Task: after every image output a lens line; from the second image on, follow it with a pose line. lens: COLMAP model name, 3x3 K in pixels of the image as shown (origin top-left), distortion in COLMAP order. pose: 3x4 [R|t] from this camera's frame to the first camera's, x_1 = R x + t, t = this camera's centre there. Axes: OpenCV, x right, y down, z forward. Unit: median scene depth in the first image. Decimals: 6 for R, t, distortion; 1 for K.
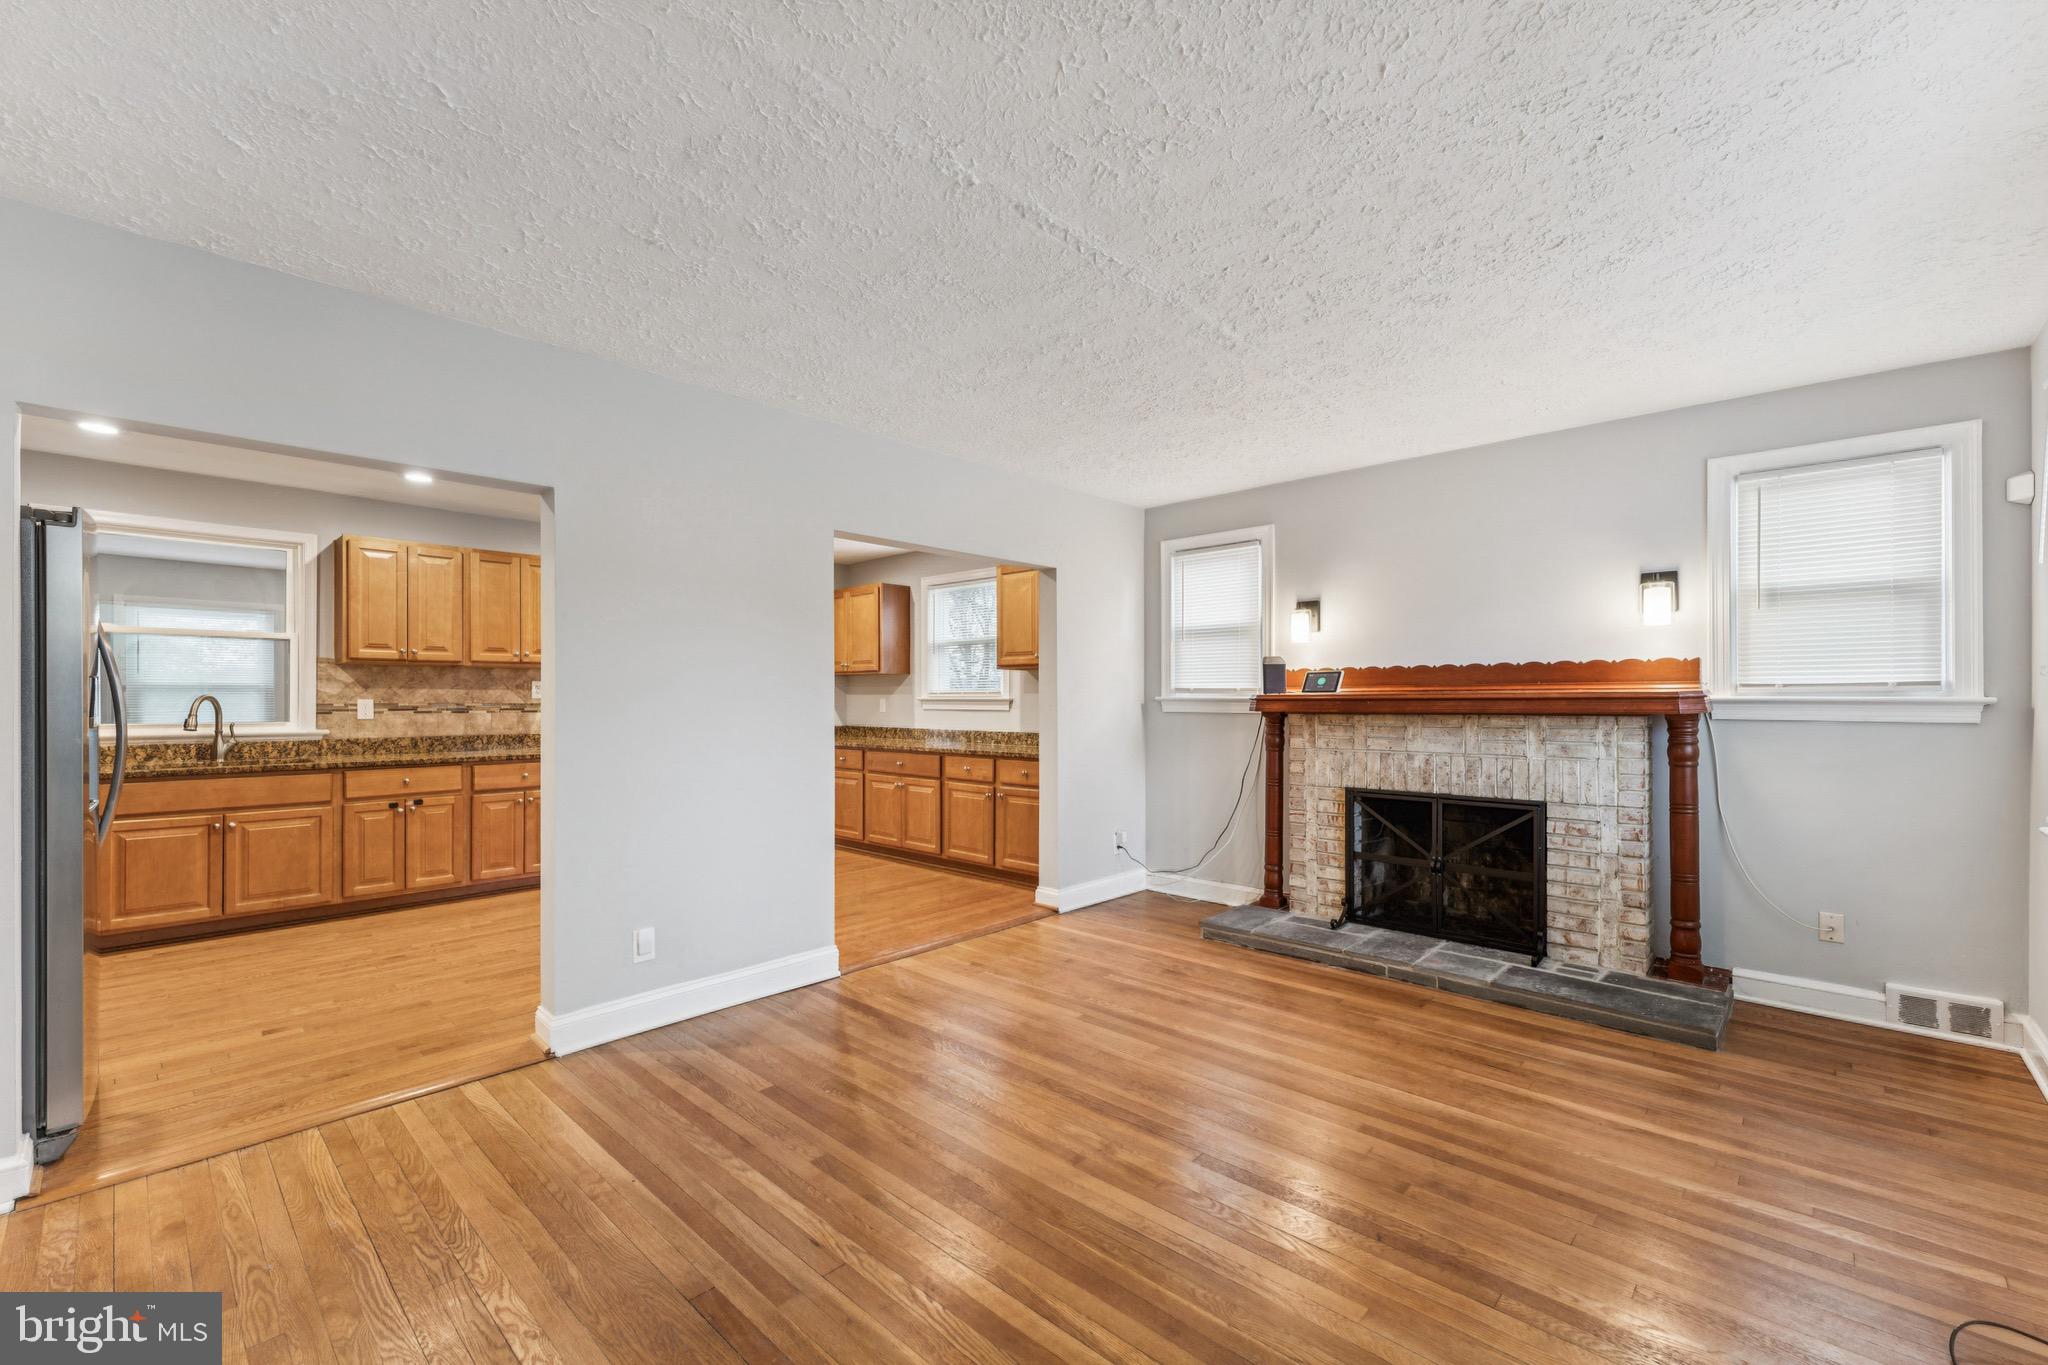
lens RADIAL K [[817.3, 0, 1056.2], [0, 817.3, 700.2], [0, 0, 1]] dist [0.000518, 0.000092]
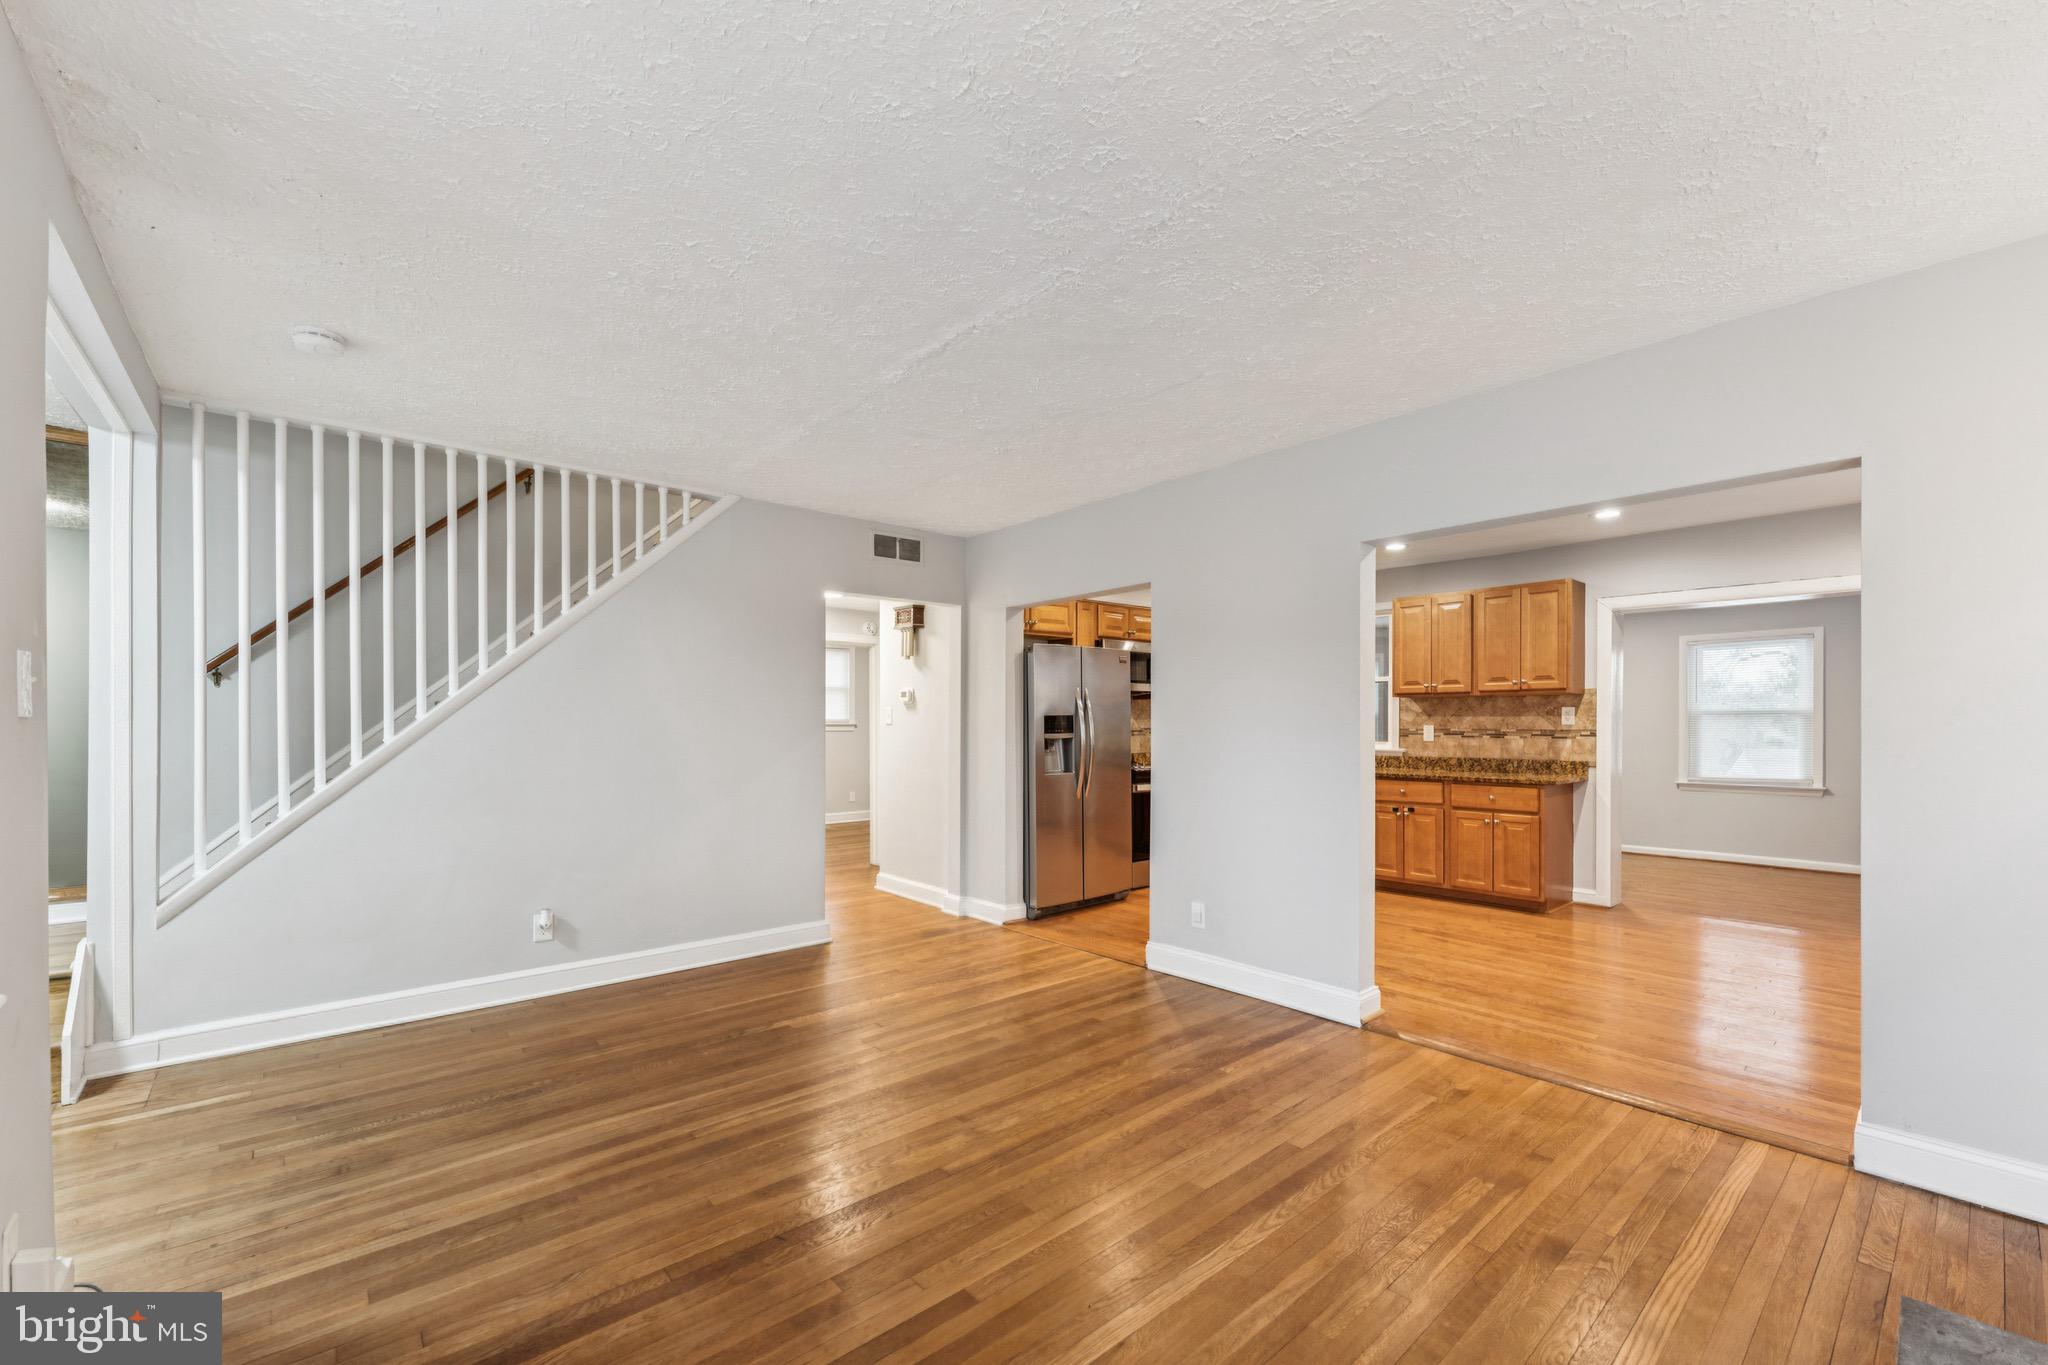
lens RADIAL K [[882.6, 0, 1020.3], [0, 882.6, 725.4], [0, 0, 1]] dist [-0.001327, -0.000043]
pose [[-0.129163, 0.001247, -0.991623, 0.582937], [-0.002368, 0.999996, 0.001566, -0.001772], [0.991621, 0.002550, -0.129159, 0.571837]]
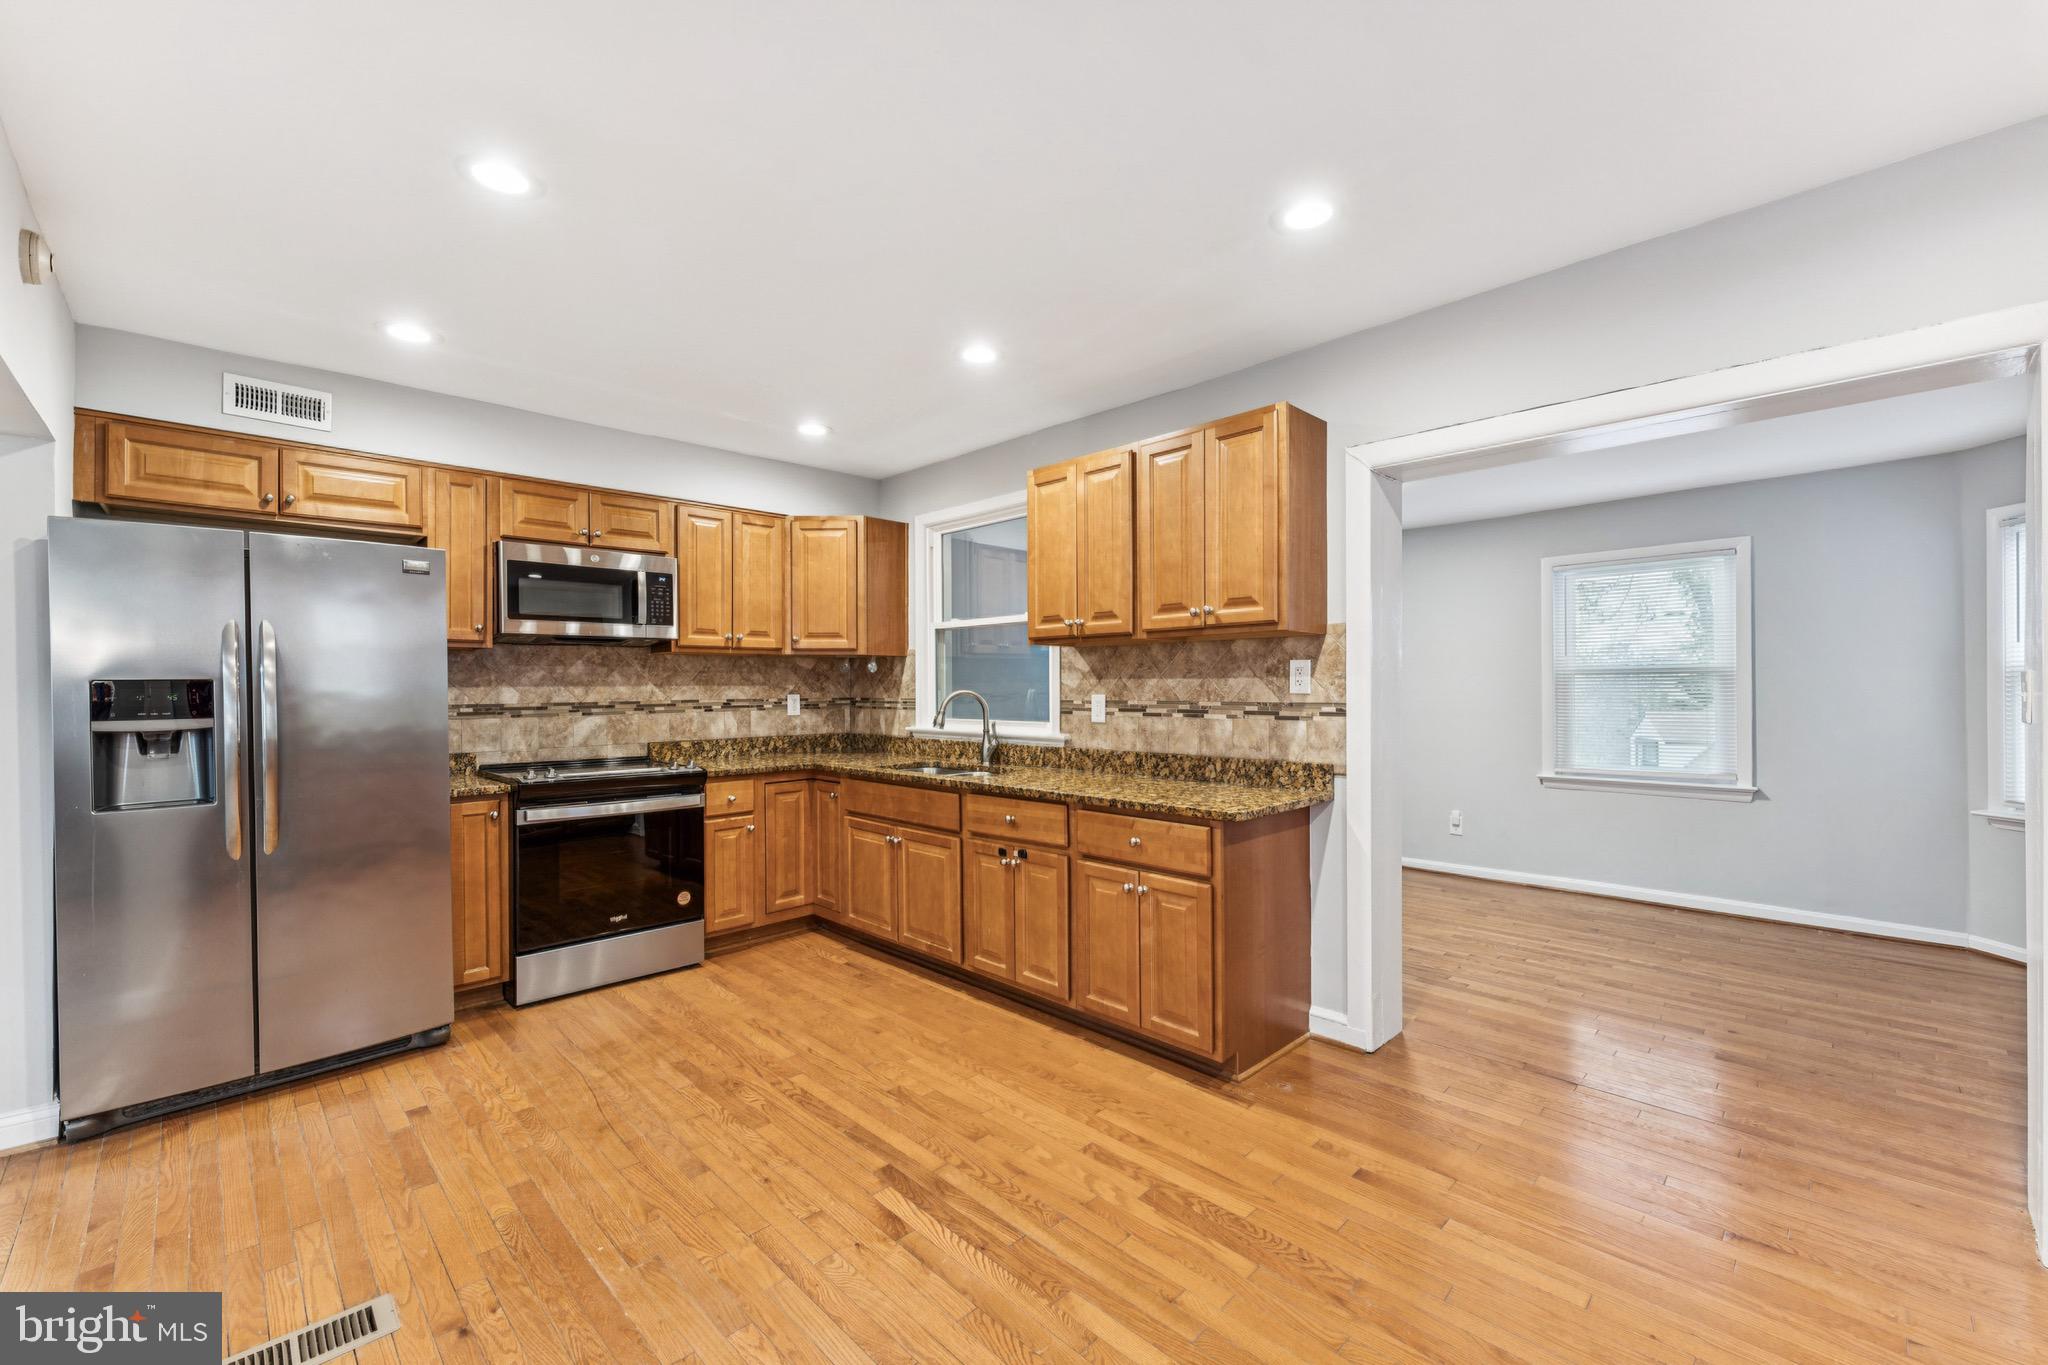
lens RADIAL K [[843.3, 0, 1024.0], [0, 843.3, 682.5], [0, 0, 1]] dist [0.000119, -0.000035]
pose [[-0.081790, -0.006613, -0.996628, -0.107830], [0.002496, 0.999973, -0.006840, -0.006877], [0.996646, -0.003047, -0.081771, 1.022144]]
